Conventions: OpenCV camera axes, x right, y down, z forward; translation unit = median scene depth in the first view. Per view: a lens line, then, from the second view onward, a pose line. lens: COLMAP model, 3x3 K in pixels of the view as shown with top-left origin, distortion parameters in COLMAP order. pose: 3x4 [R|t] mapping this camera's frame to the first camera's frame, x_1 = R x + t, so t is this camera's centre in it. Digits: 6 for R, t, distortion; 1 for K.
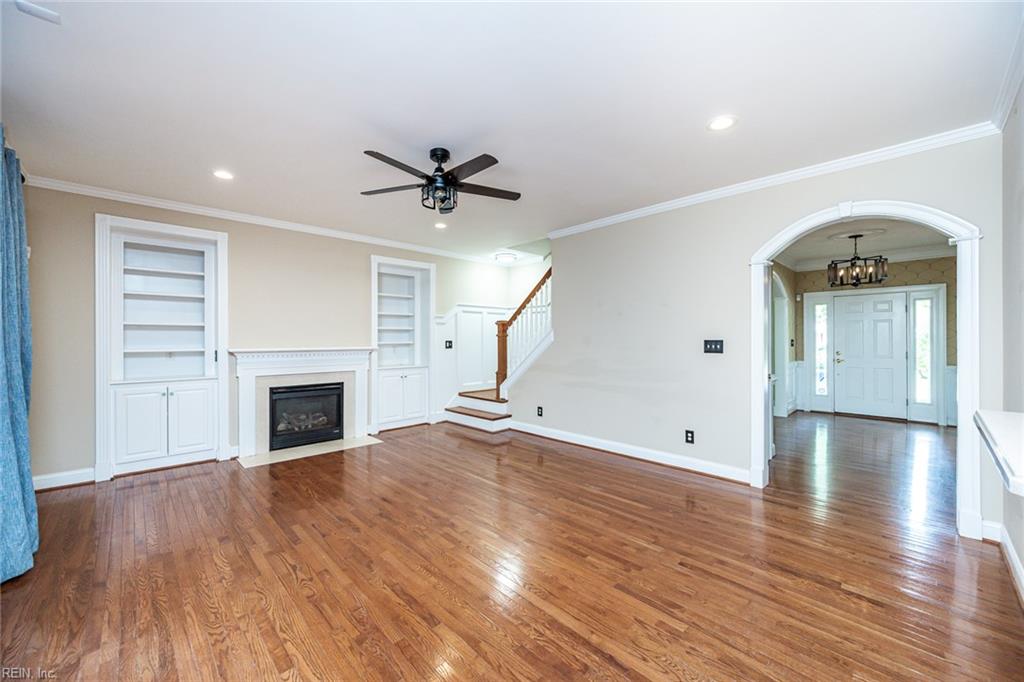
lens RADIAL K [[398.0, 0, 514.2], [0, 398.0, 340.4], [0, 0, 1]] dist [0.004798, 0.000144]
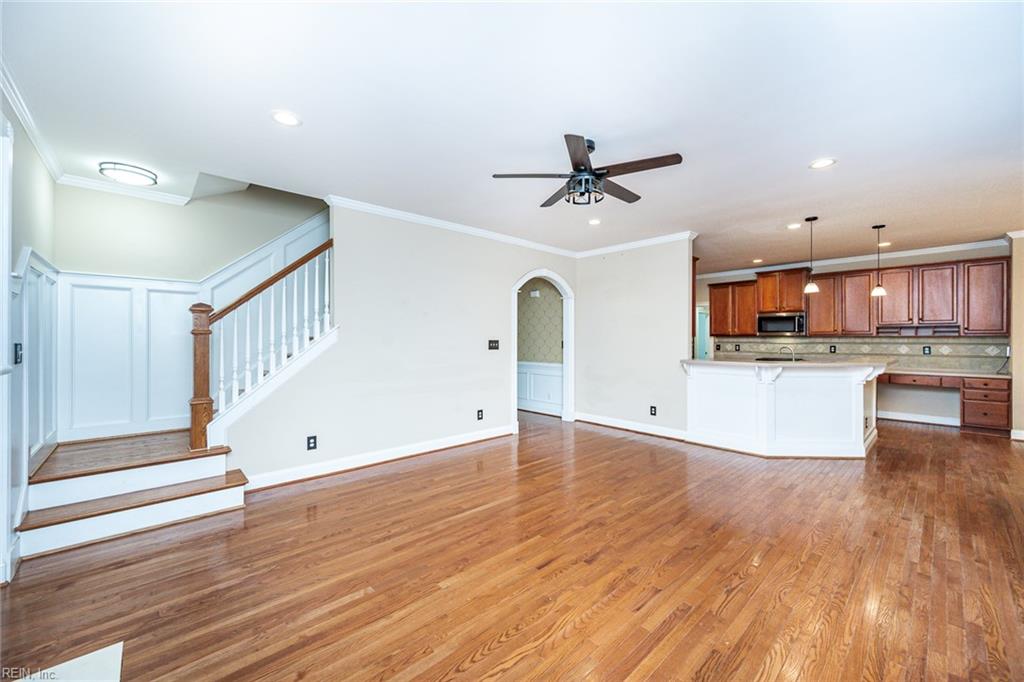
lens RADIAL K [[398.0, 0, 521.3], [0, 398.0, 338.5], [0, 0, 1]] dist [0.004798, 0.000144]
pose [[0.010907, 0.006848, 0.999917, -1.104428], [0.000204, 0.999977, -0.006851, 0.003804], [-0.999940, 0.000278, 0.010905, 1.103624]]
